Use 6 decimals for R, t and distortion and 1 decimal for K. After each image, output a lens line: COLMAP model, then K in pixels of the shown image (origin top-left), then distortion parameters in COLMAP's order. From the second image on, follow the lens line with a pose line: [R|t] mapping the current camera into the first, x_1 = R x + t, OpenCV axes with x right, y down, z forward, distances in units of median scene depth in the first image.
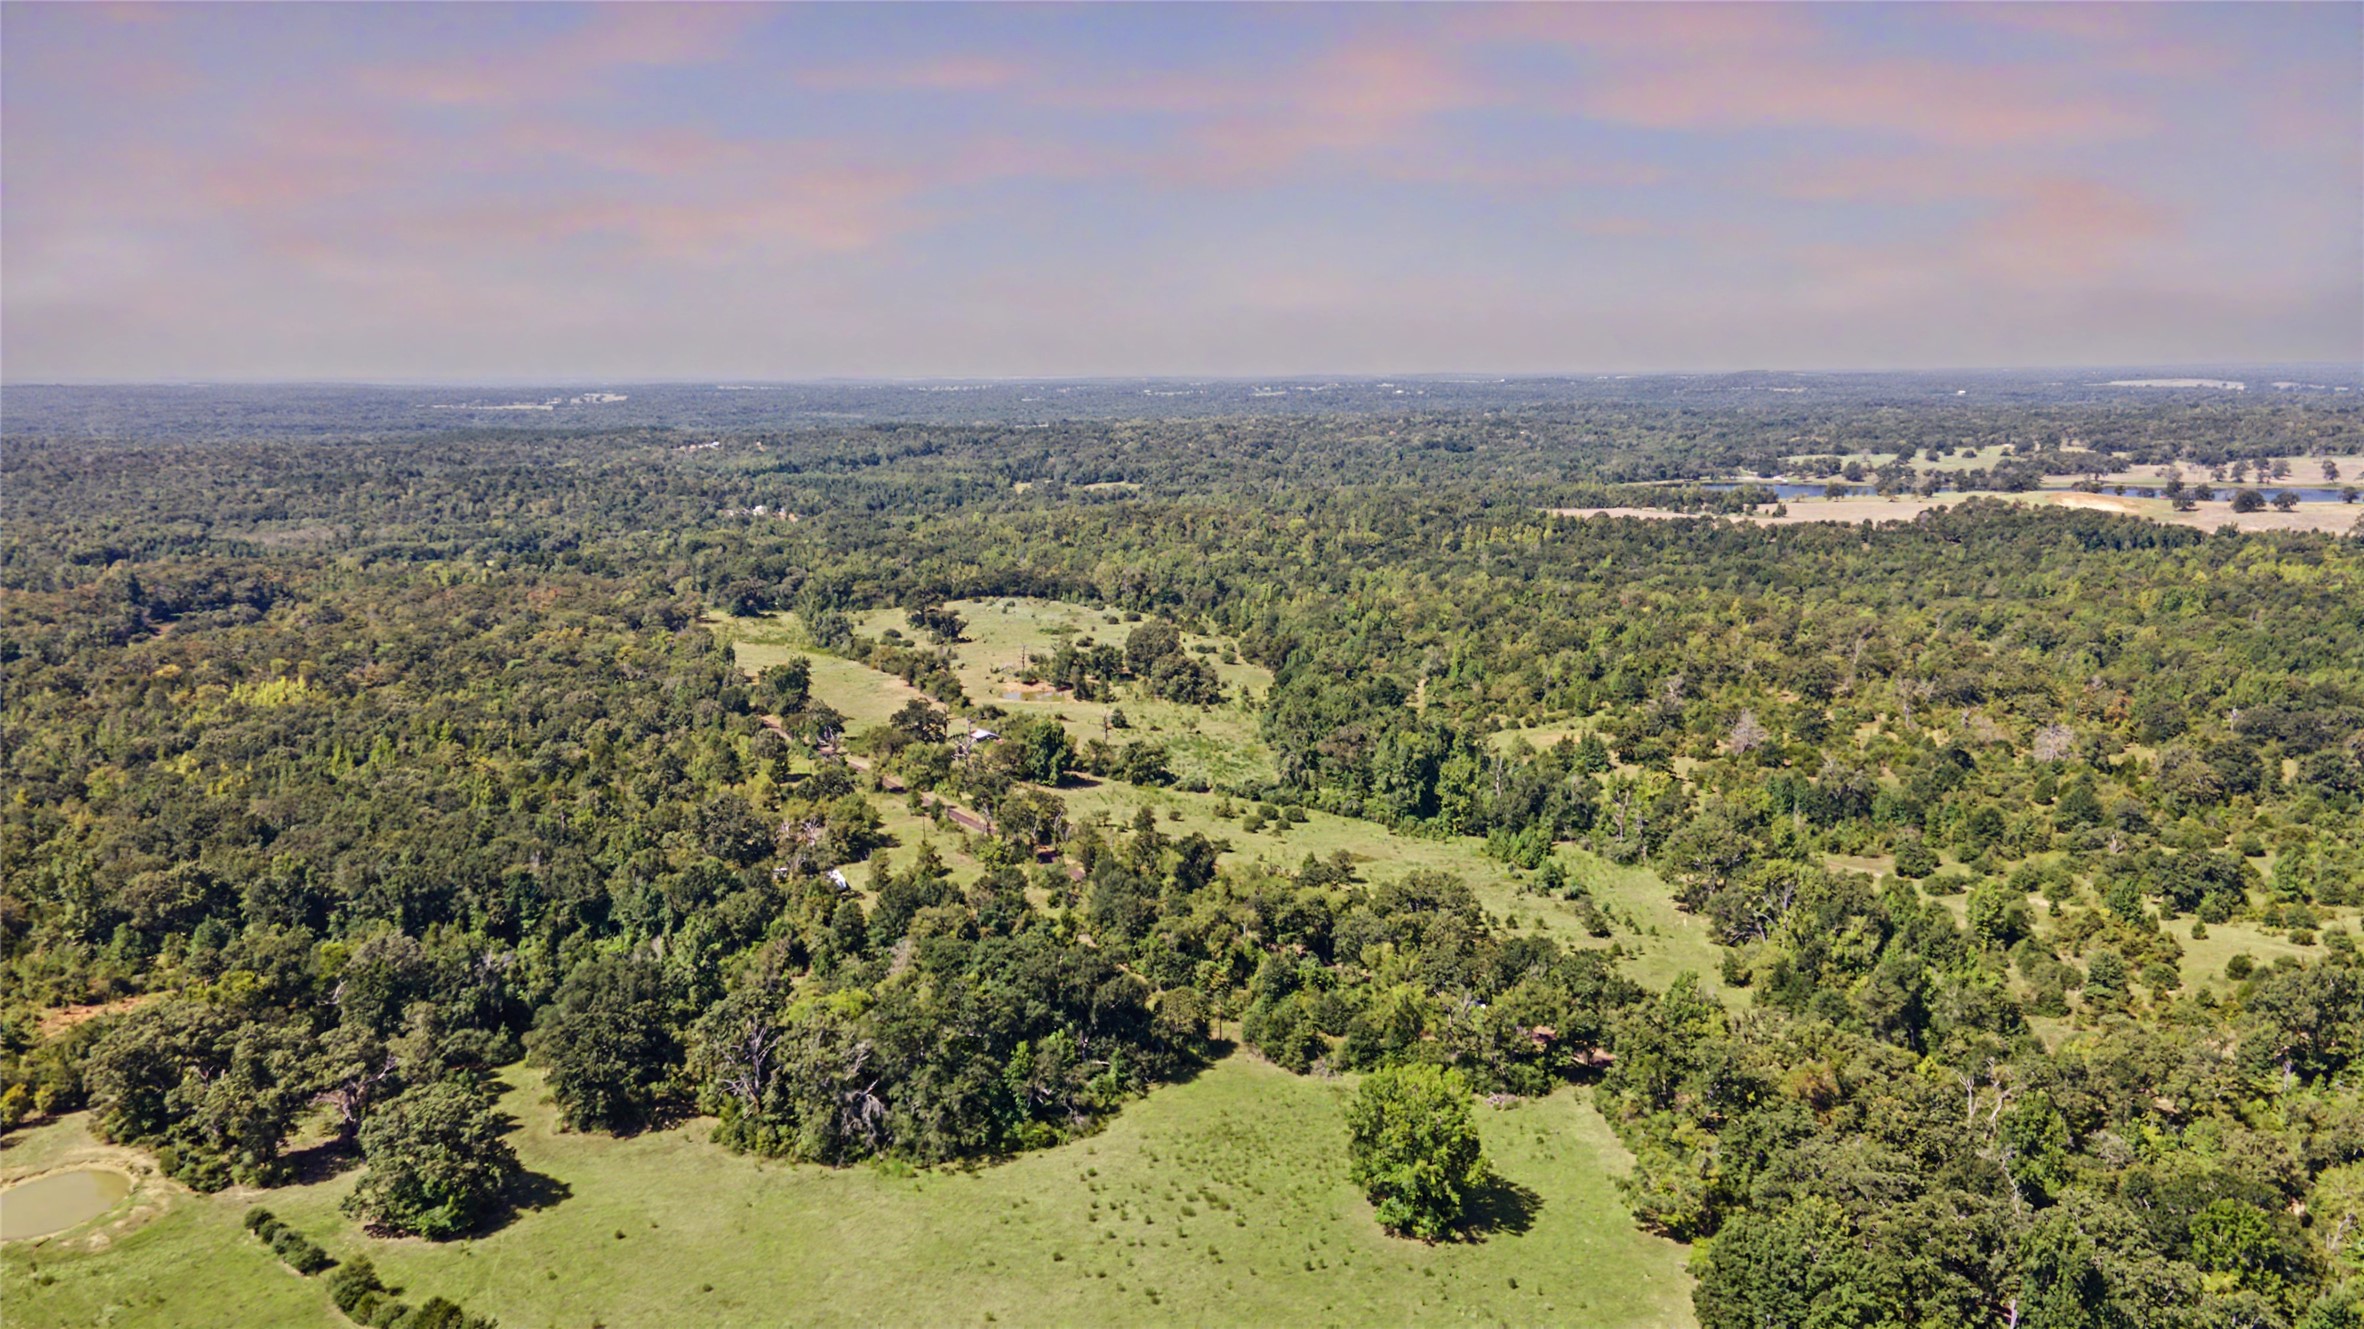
lens RADIAL K [[1681.9, 0, 1171.5], [0, 1681.9, 667.8], [0, 0, 1]] dist [0.027996, 0.031184]
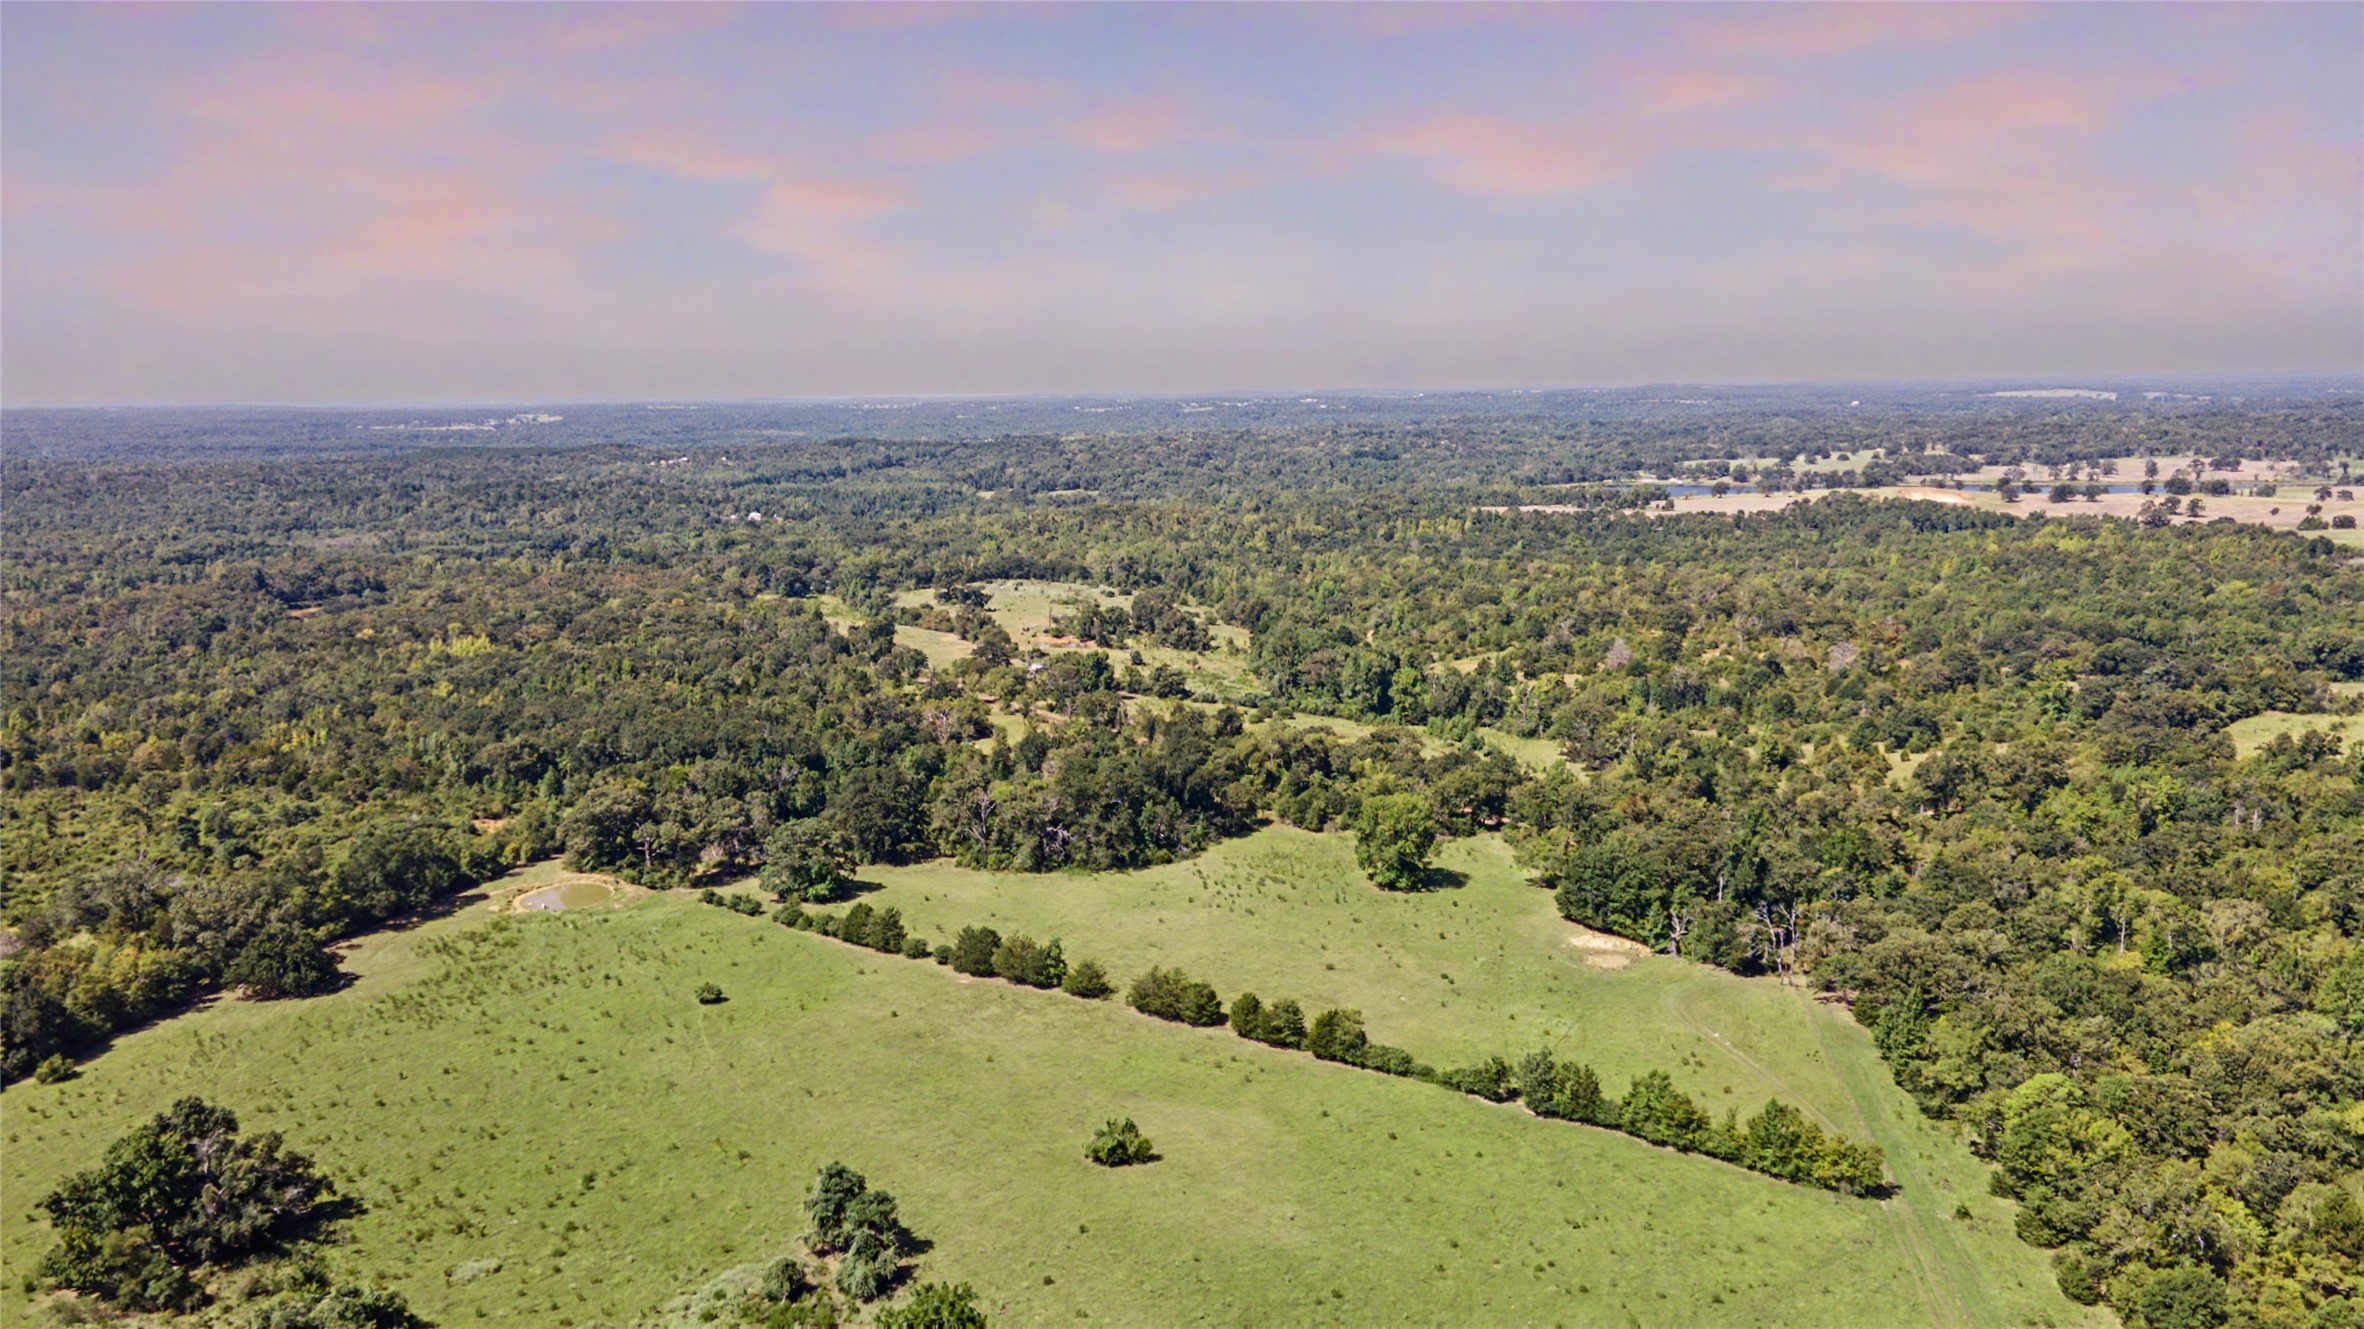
lens RADIAL K [[1681.9, 0, 1190.1], [0, 1681.9, 668.1], [0, 0, 1]] dist [0.027996, 0.031184]
pose [[0.998363, -0.016722, 0.054702, -0.054997], [0.017245, 0.999810, -0.009108, 0.045200], [-0.054539, 0.010036, 0.998461, -0.244839]]
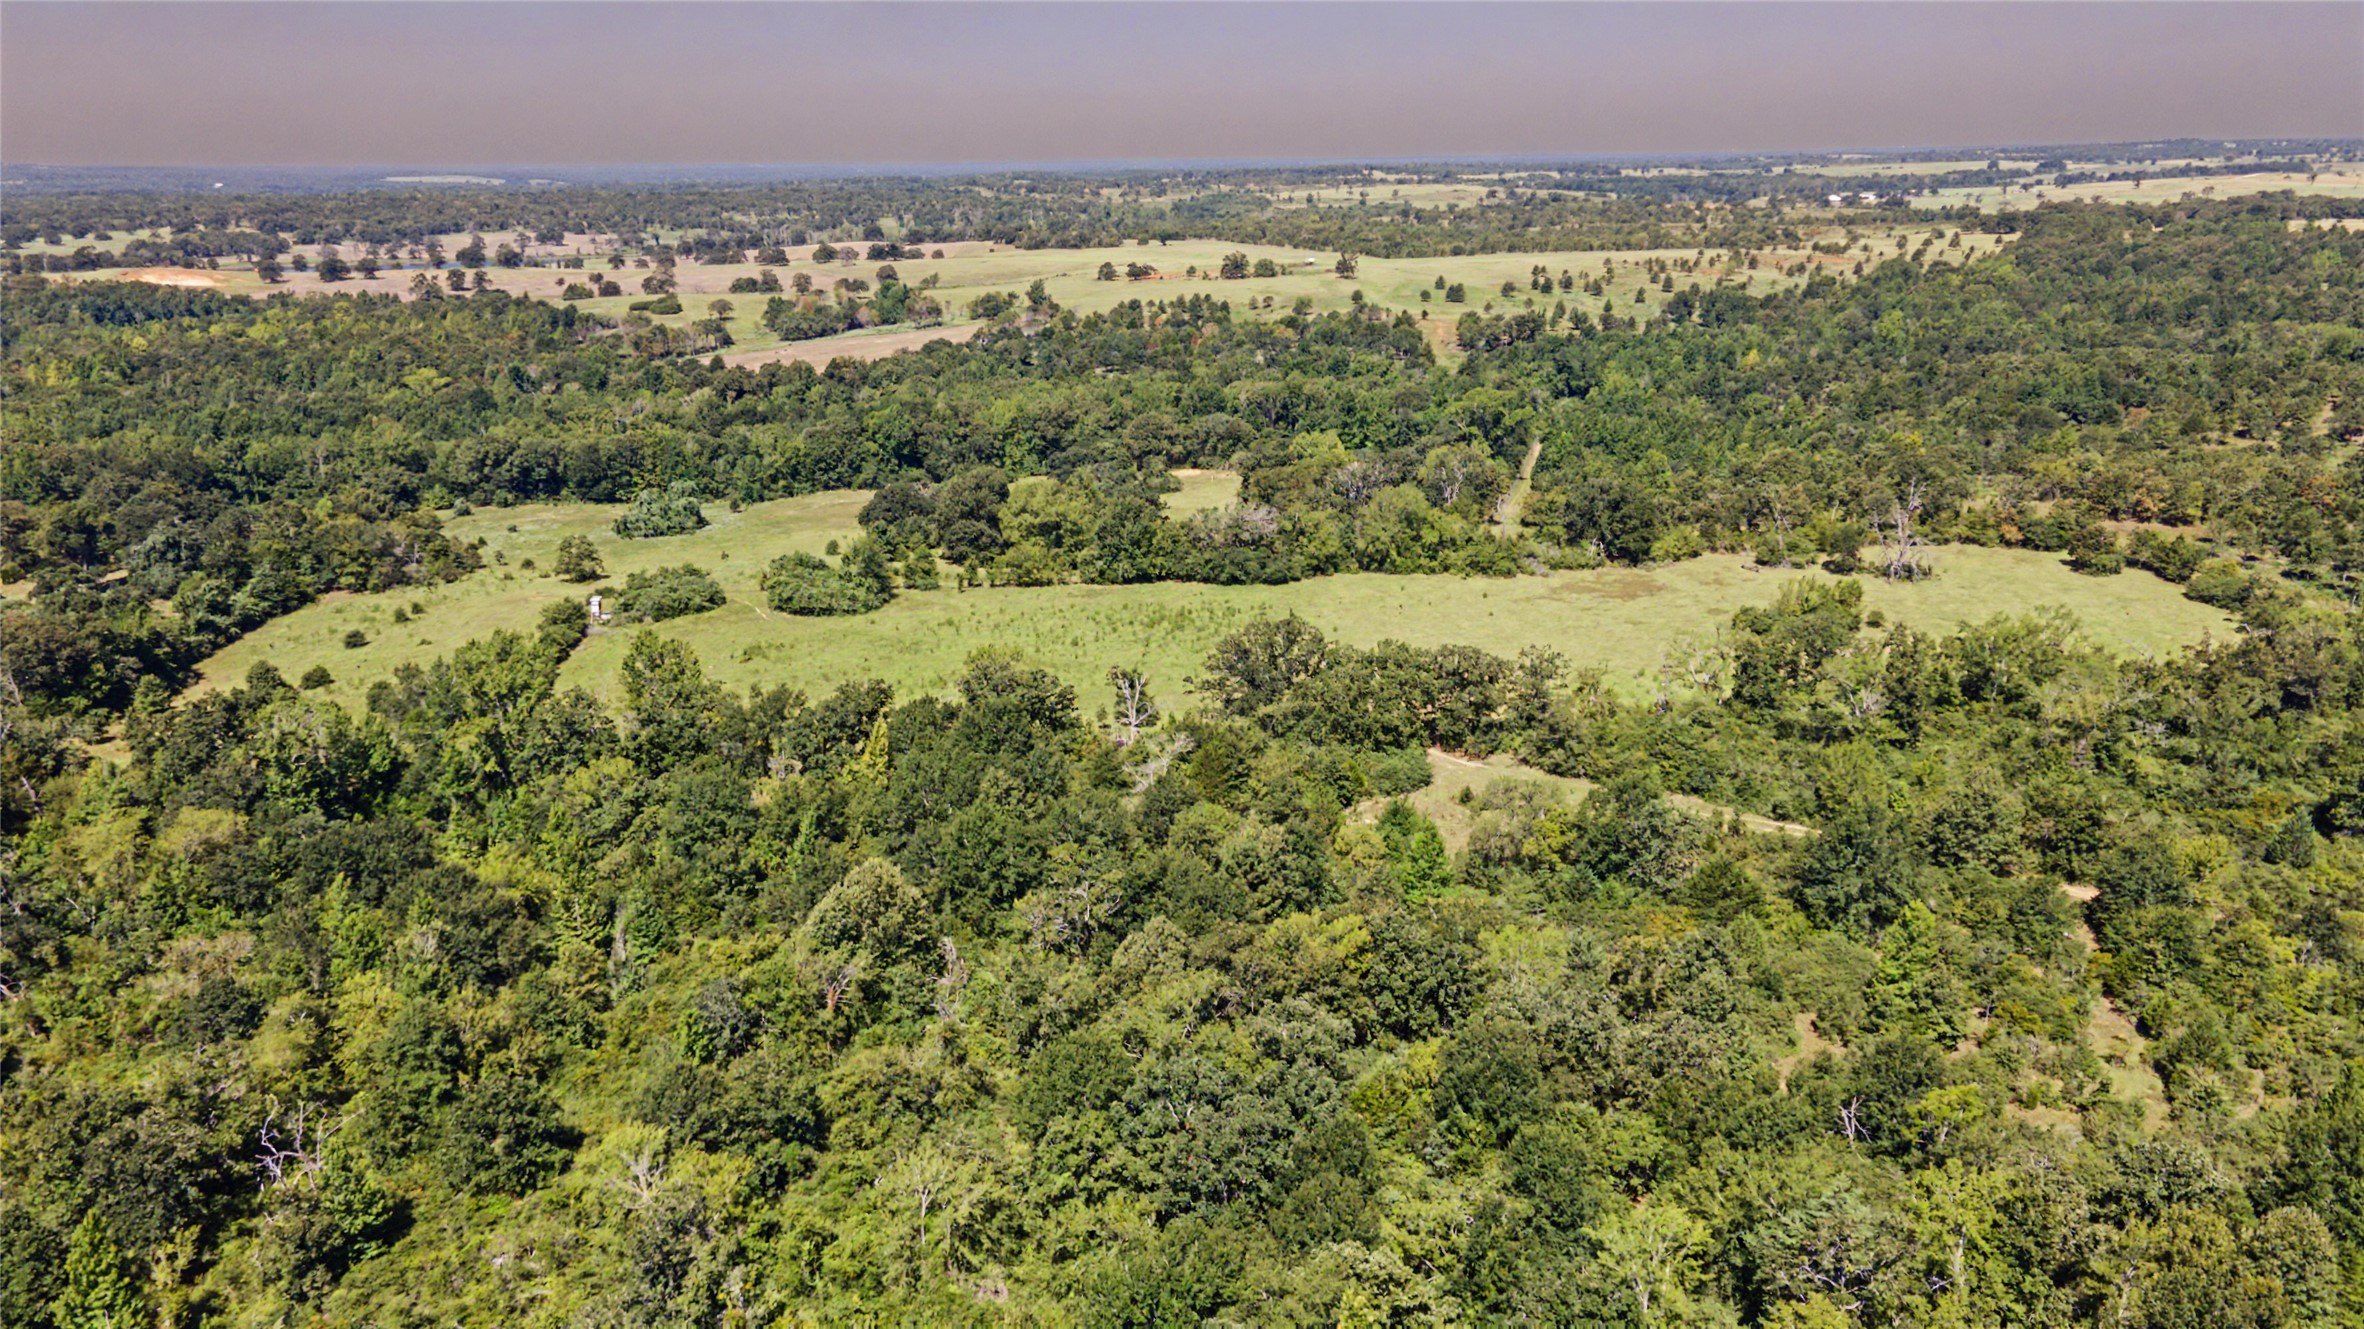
lens RADIAL K [[1681.9, 0, 1195.6], [0, 1681.9, 665.3], [0, 0, 1]] dist [0.027996, 0.031184]
pose [[0.609001, -0.228820, 0.759446, 0.319623], [0.144171, 0.973468, 0.177693, 0.035878], [-0.779957, 0.001274, 0.625832, 0.080011]]
